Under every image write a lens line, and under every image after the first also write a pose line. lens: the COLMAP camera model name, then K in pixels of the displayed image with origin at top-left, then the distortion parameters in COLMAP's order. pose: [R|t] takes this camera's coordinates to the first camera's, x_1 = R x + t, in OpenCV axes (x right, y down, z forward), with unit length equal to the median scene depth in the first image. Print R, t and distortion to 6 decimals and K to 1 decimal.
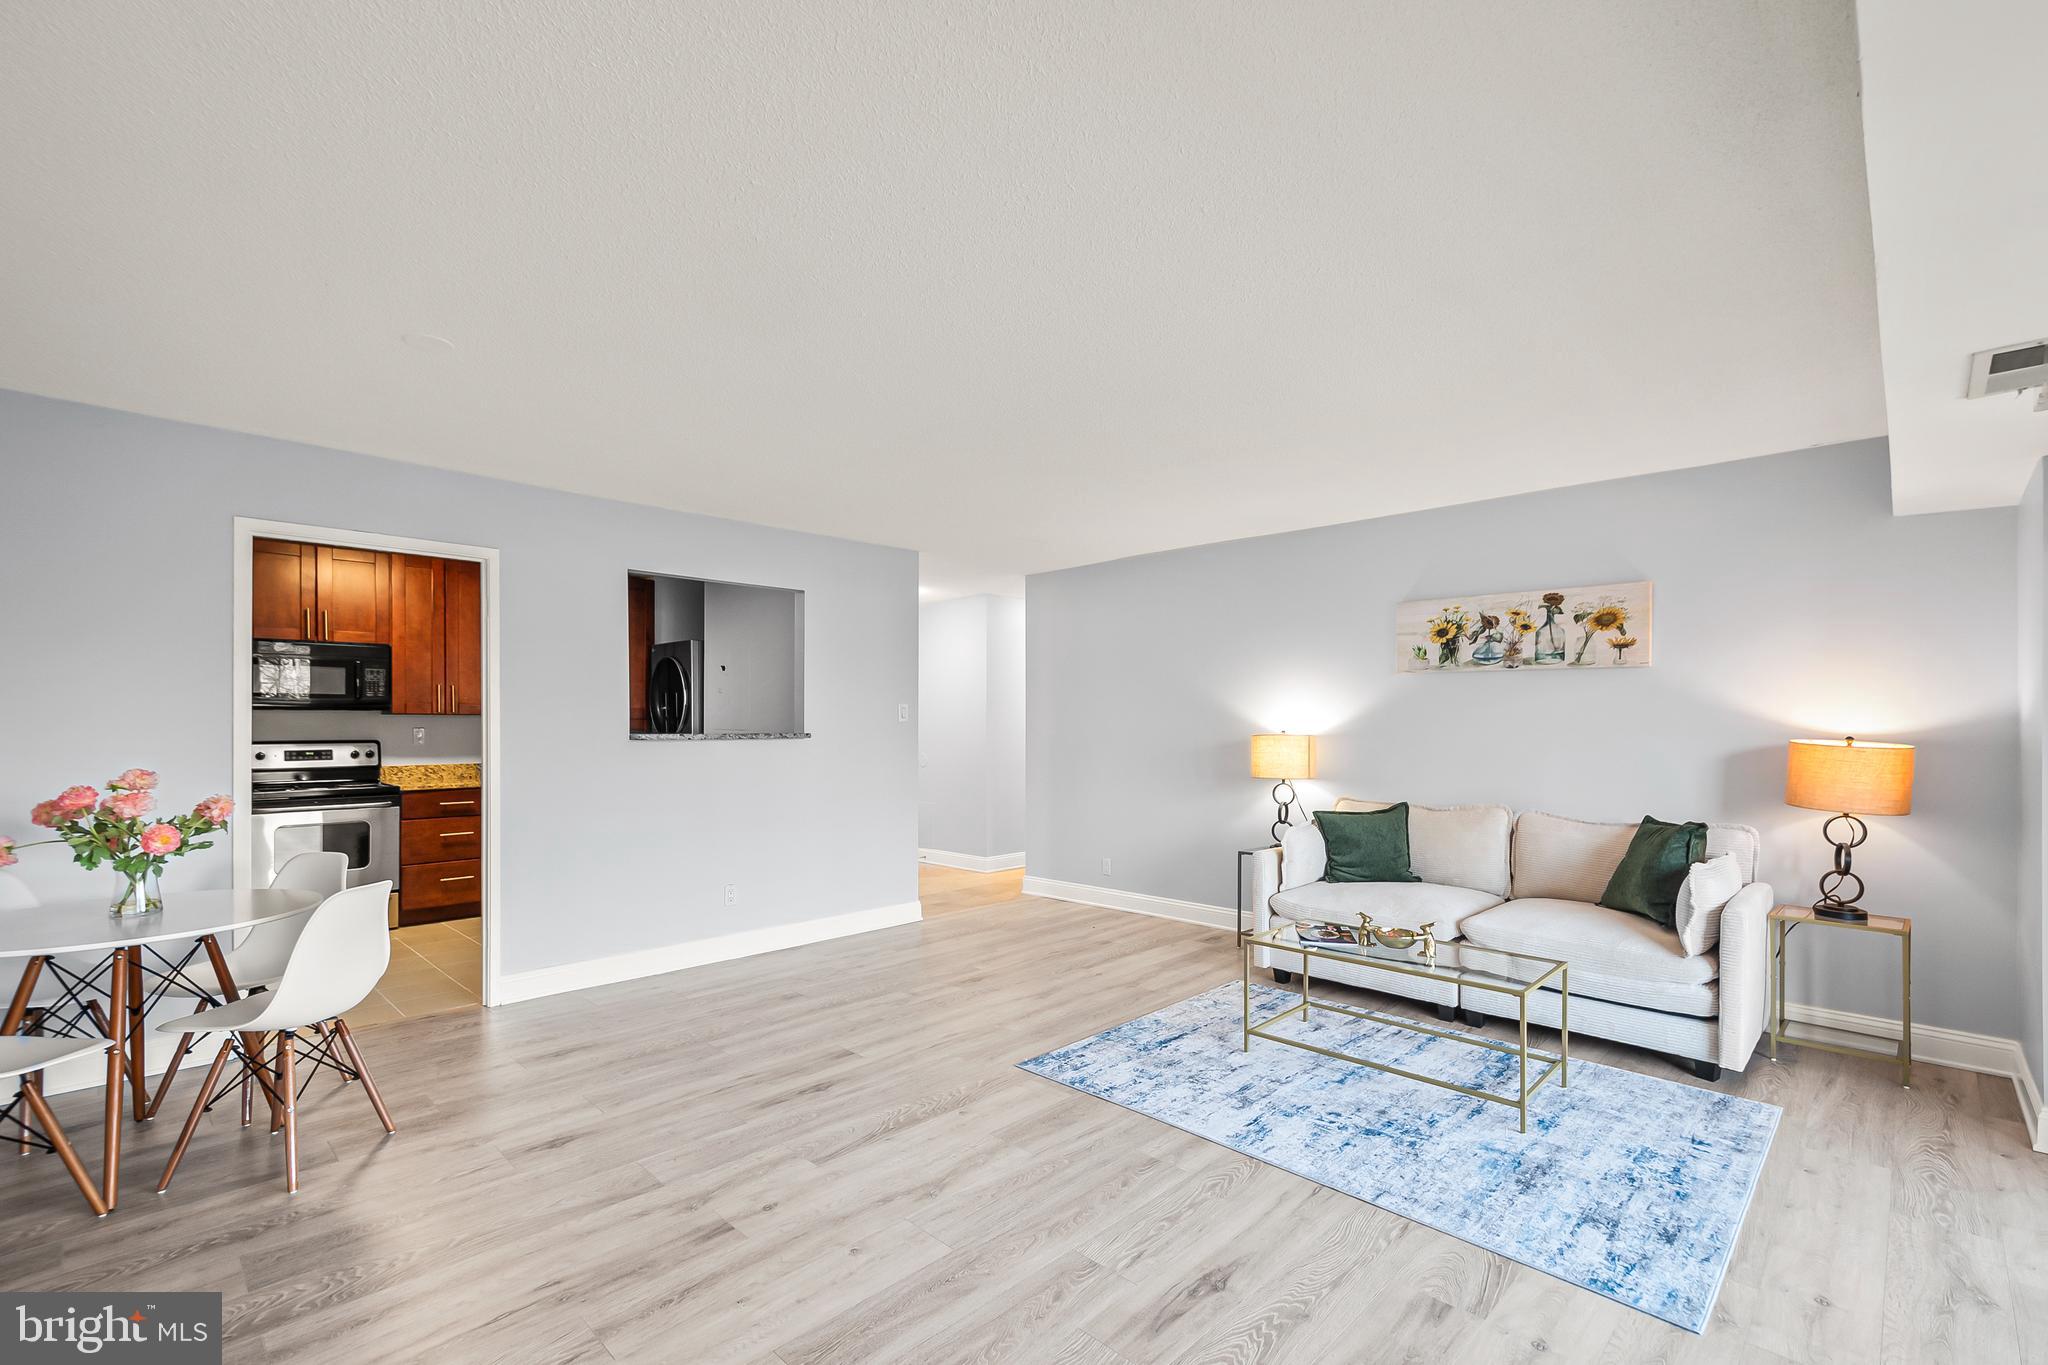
lens RADIAL K [[910.2, 0, 1038.7], [0, 910.2, 716.1], [0, 0, 1]] dist [0.006700, -0.001399]
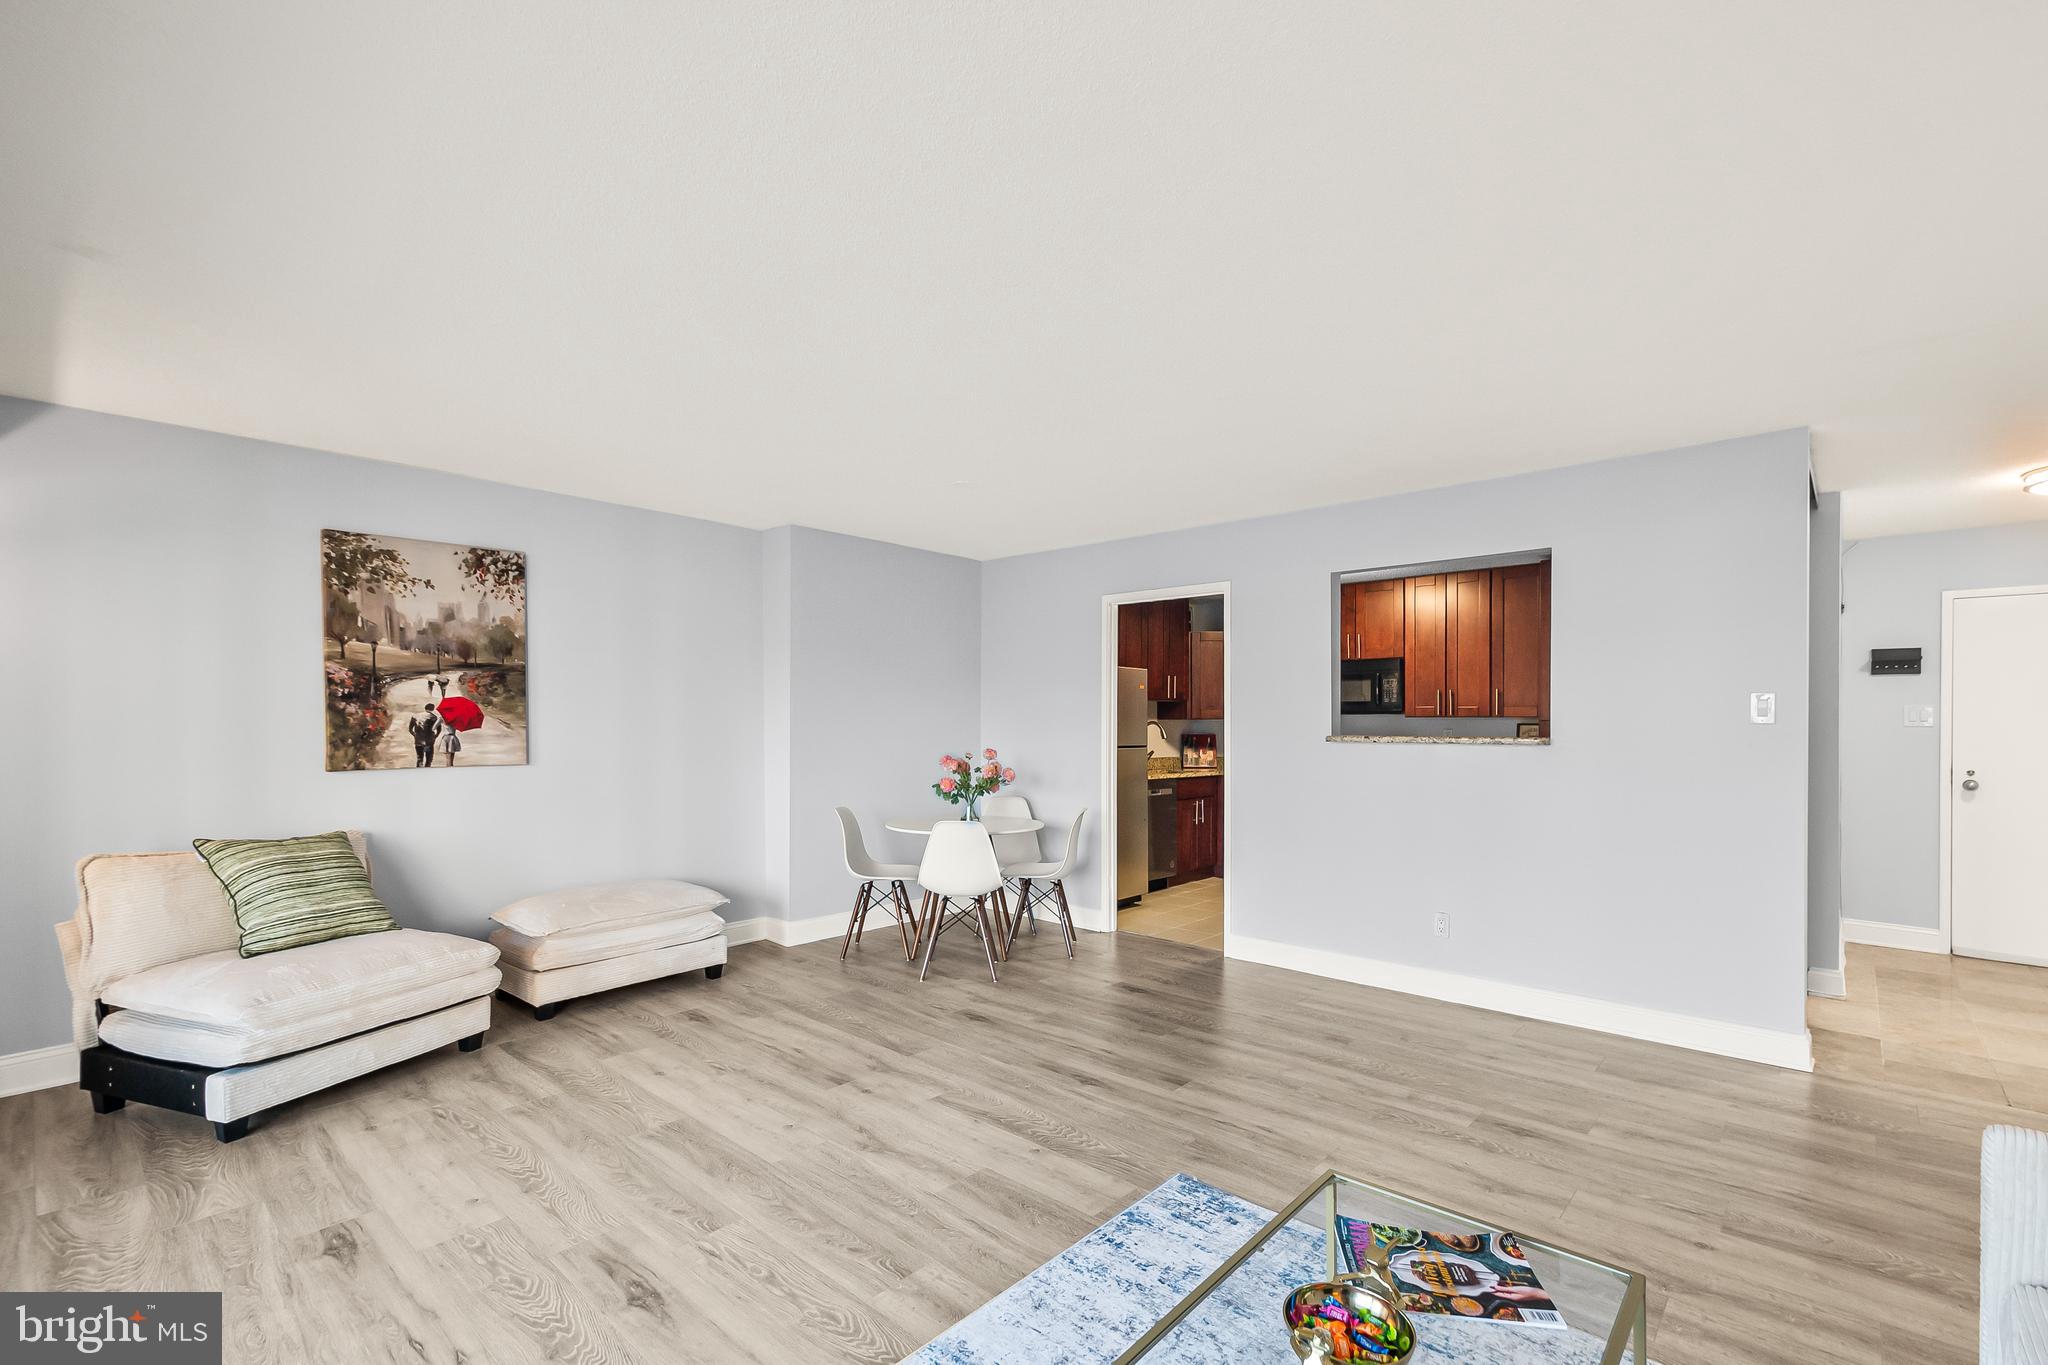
lens RADIAL K [[910.2, 0, 1051.2], [0, 910.2, 709.5], [0, 0, 1]] dist [0.006700, -0.001399]
pose [[0.037875, -0.015384, -0.999164, 0.451379], [0.005980, 0.999867, -0.015168, 0.003739], [0.999265, -0.005400, 0.037962, 0.530540]]
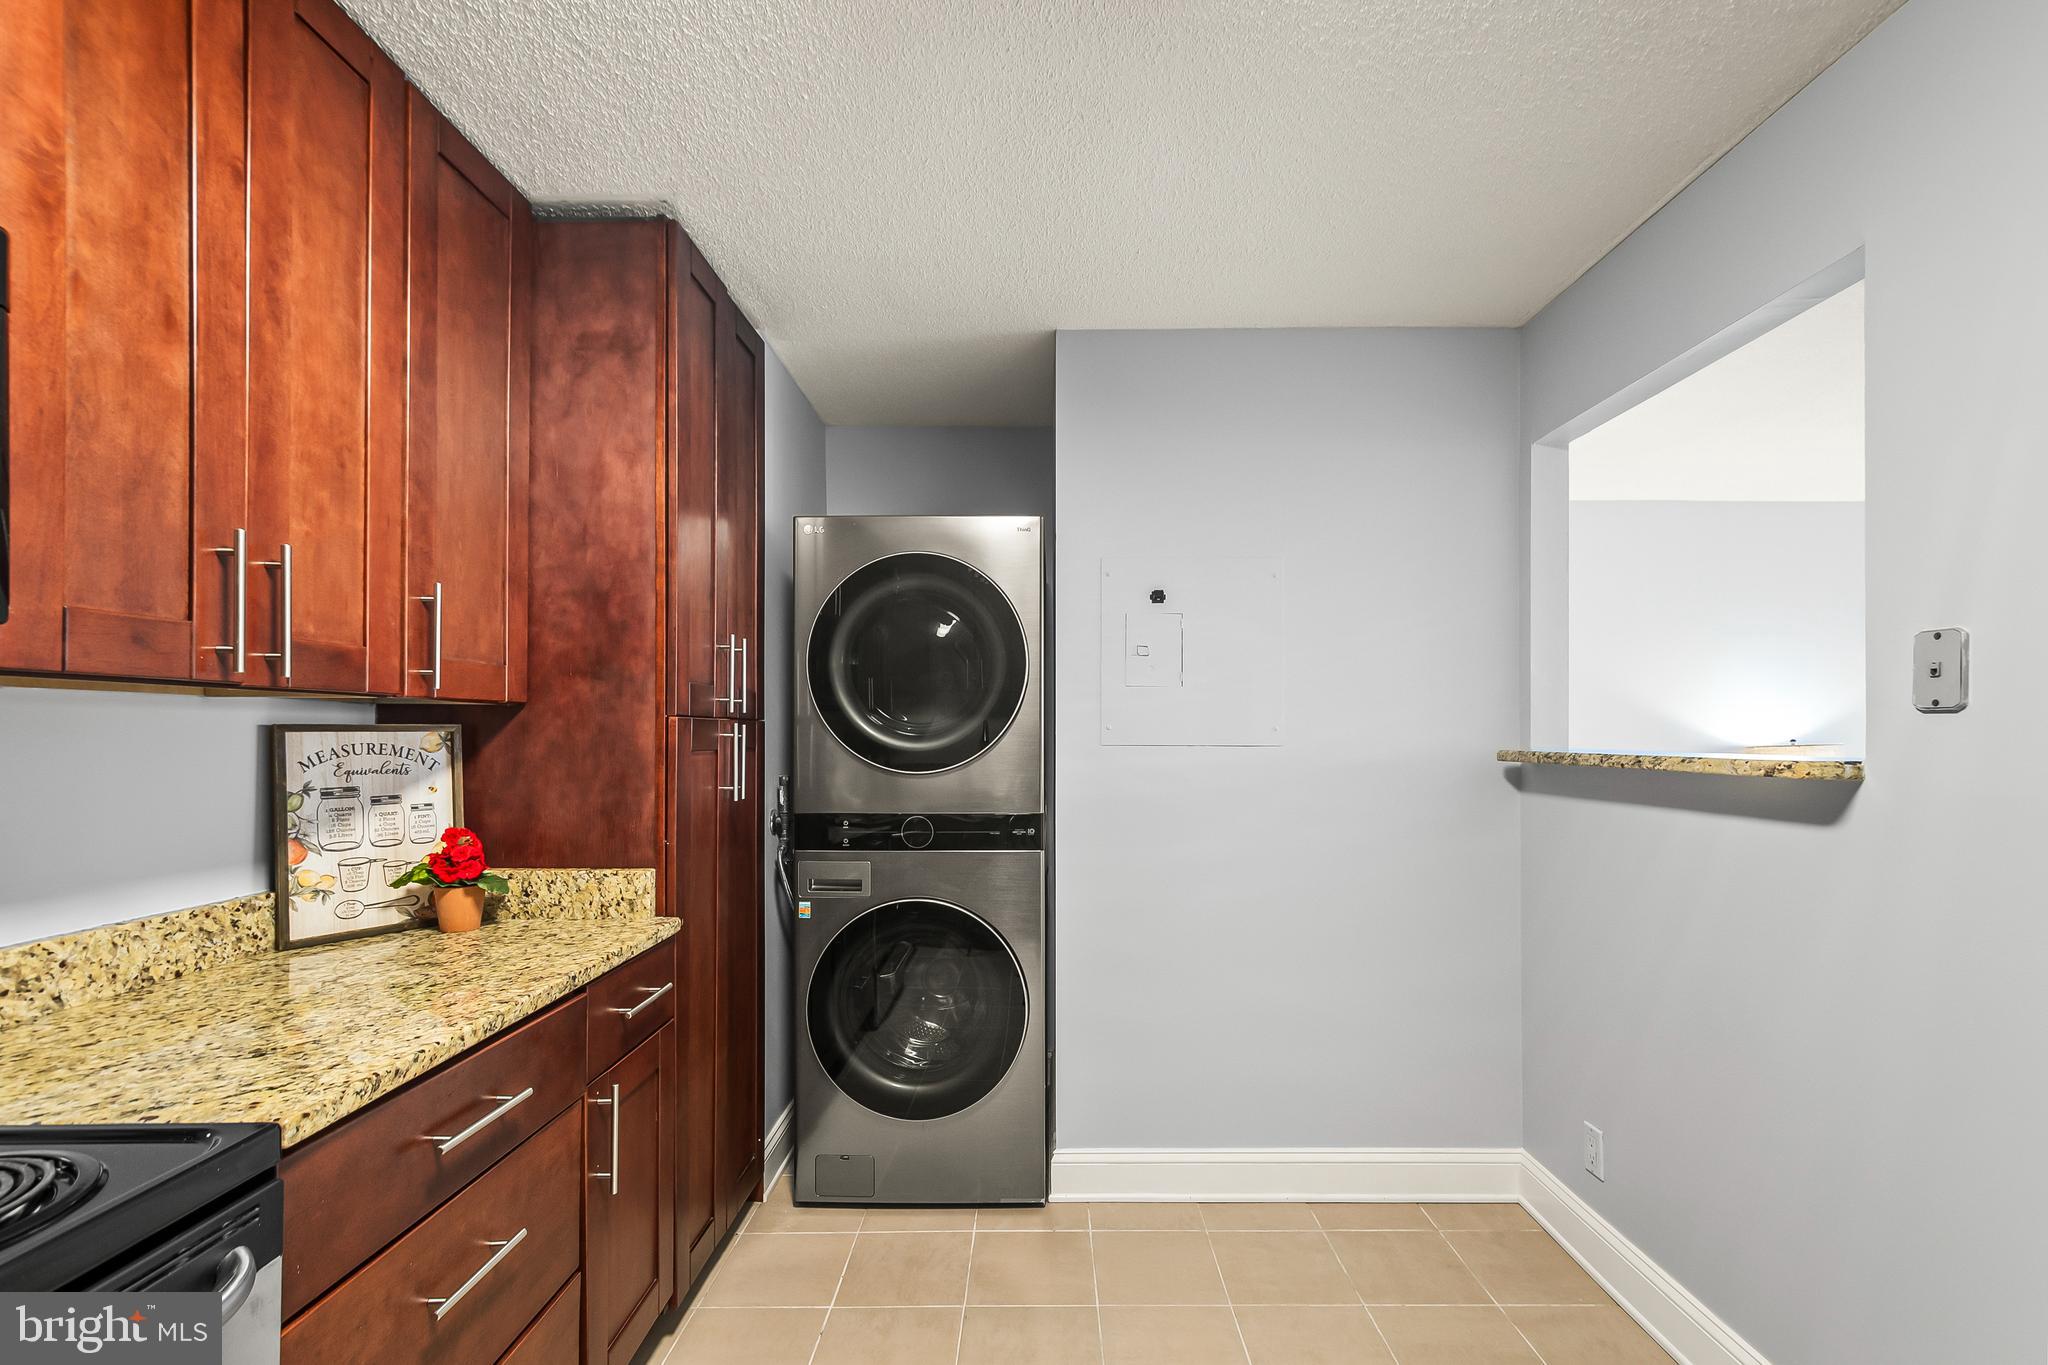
lens RADIAL K [[910.2, 0, 1061.4], [0, 910.2, 714.2], [0, 0, 1]] dist [0.006700, -0.001399]
pose [[0.704536, 0.013572, 0.709538, -0.722278], [-0.004273, 0.999880, -0.014882, 0.007282], [-0.709655, 0.007453, 0.704510, 0.794558]]
